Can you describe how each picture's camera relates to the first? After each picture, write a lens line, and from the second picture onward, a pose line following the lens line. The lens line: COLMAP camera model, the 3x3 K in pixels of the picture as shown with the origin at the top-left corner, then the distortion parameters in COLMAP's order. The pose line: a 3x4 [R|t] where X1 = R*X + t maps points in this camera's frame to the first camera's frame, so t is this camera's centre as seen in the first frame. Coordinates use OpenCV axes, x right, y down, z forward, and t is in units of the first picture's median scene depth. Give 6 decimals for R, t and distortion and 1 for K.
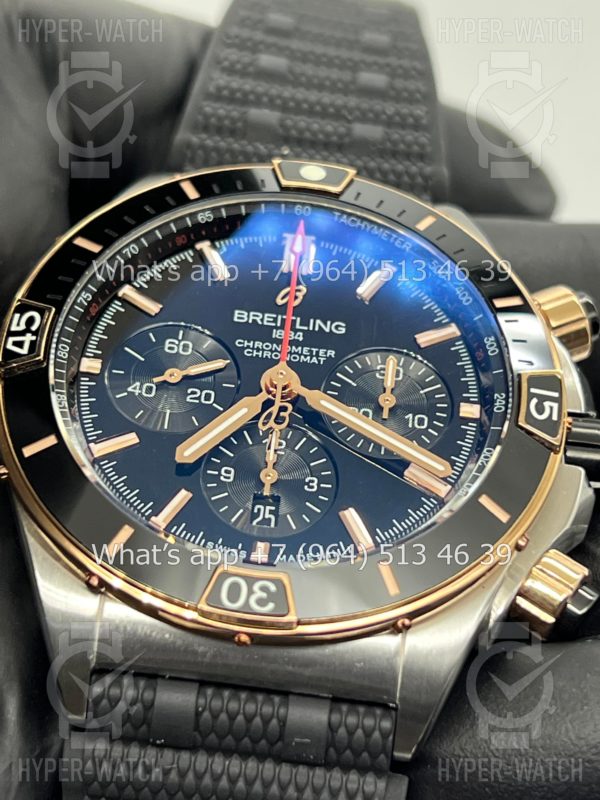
lens RADIAL K [[1774.1, 0, 295.9], [0, 1774.1, 397.4], [0, 0, 1]] dist [0.078436, 0.000000]
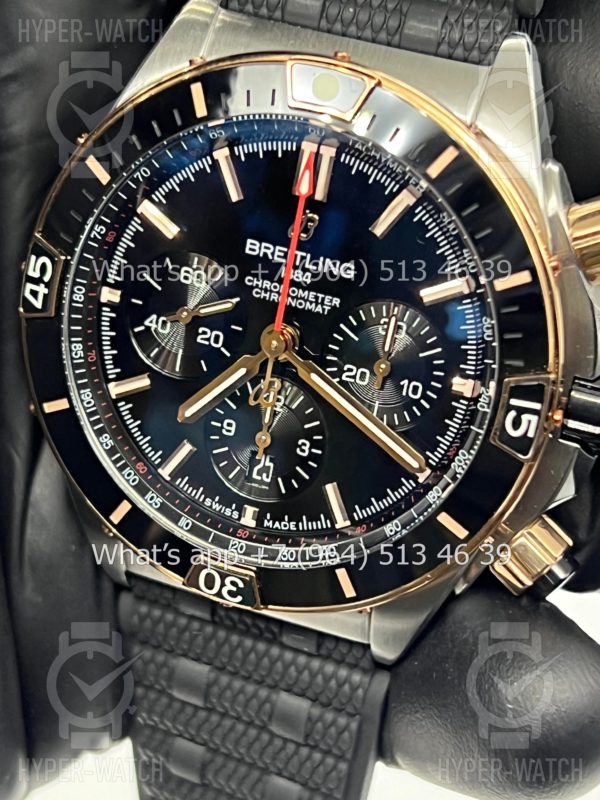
lens RADIAL K [[1774.1, 0, 304.5], [0, 1774.1, 401.6], [0, 0, 1]] dist [0.078436, 0.000000]
pose [[0.935915, 0.152738, -0.317387, 0.329558], [0.114120, 0.720990, 0.683484, -0.670633], [0.333227, -0.675903, 0.657354, 0.315614]]
